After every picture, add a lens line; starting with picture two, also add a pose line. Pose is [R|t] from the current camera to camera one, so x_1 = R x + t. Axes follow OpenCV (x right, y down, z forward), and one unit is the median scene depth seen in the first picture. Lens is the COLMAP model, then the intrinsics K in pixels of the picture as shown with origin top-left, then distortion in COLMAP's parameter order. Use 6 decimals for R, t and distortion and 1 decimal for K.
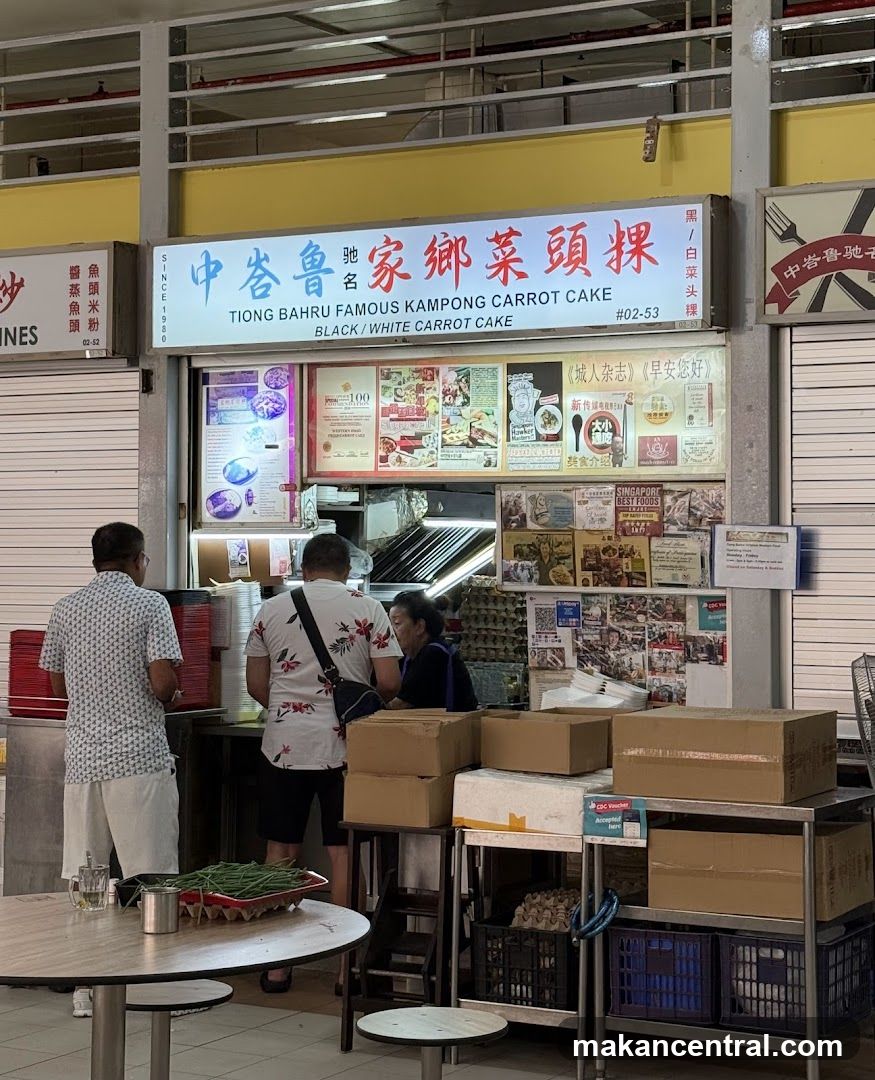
lens RADIAL K [[2375.5, 0, 437.5], [0, 2375.5, 540.0], [0, 0, 1]] dist [0.065456, 0.140018]
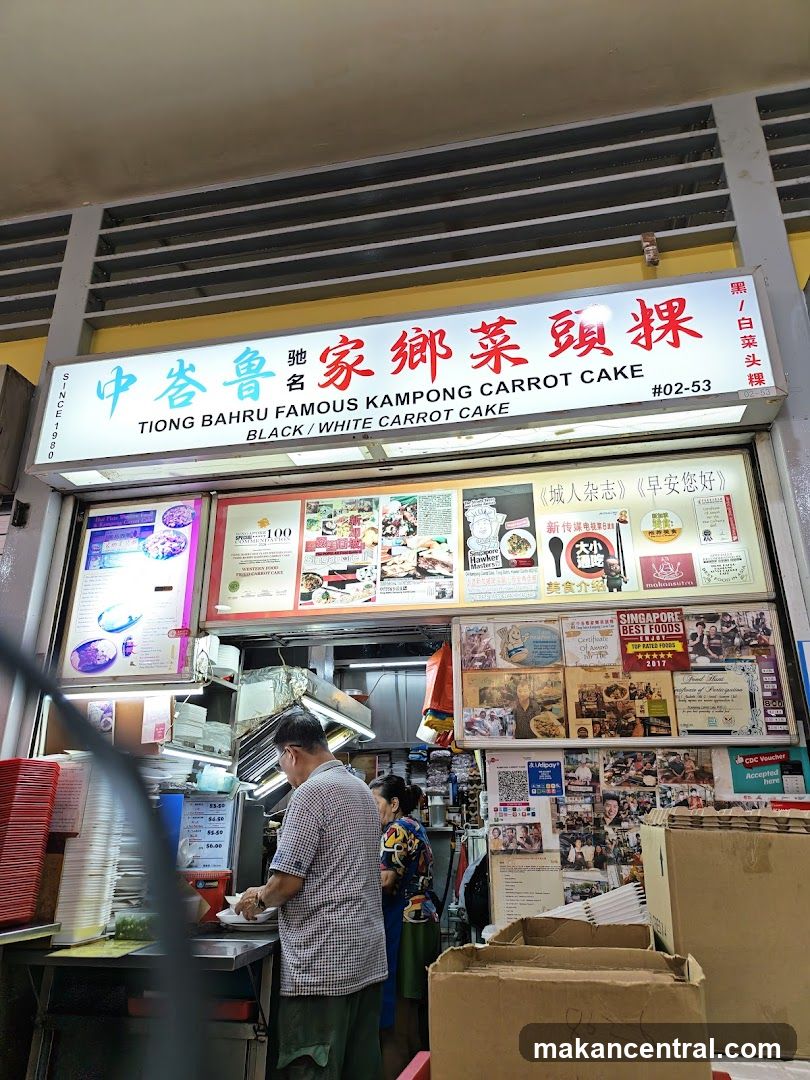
lens RADIAL K [[732.4, 0, 406.7], [0, 732.4, 547.2], [0, 0, 1]] dist [0.096227, -0.231884]
pose [[0.941599, 0.114724, 0.316590, -0.078204], [0.003503, 0.936786, -0.349885, 0.045434], [-0.336717, 0.330560, 0.881675, 0.768470]]
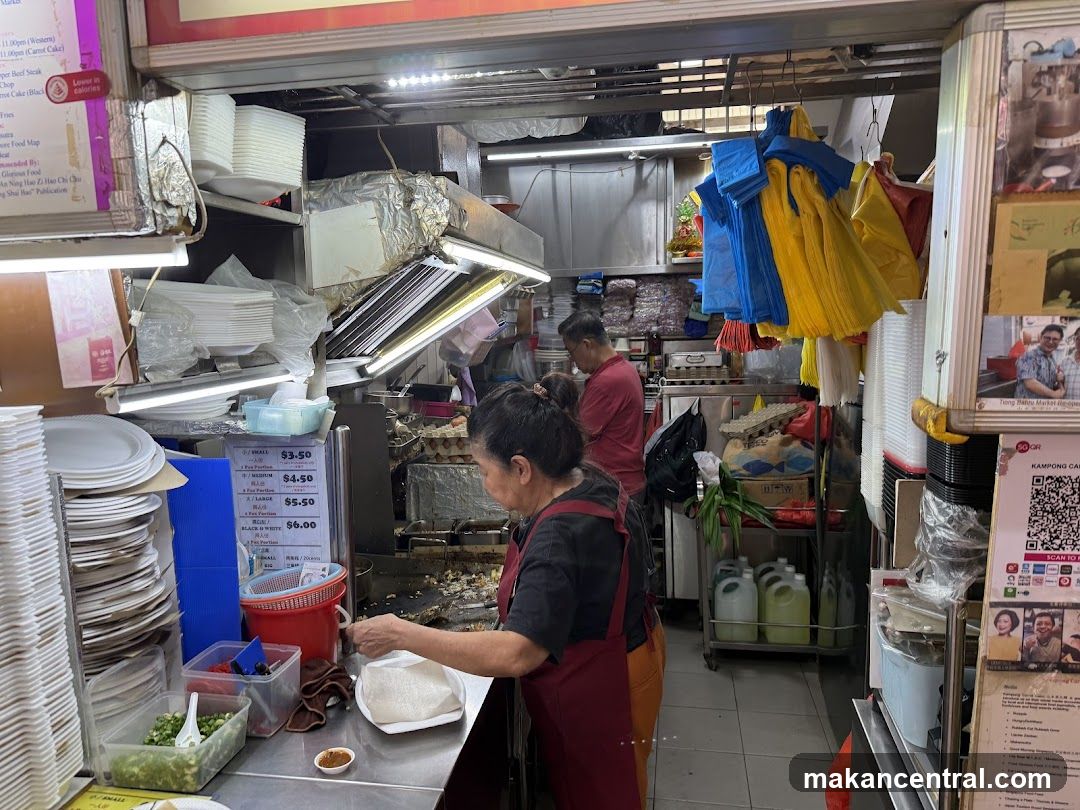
lens RADIAL K [[753.5, 0, 528.0], [0, 753.5, 409.5], [0, 0, 1]] dist [-0.003857, -0.004231]
pose [[0.937575, -0.071602, 0.340333, -0.048551], [0.027693, 0.990840, 0.132171, 0.006290], [-0.346679, -0.114496, 0.930970, 0.945840]]
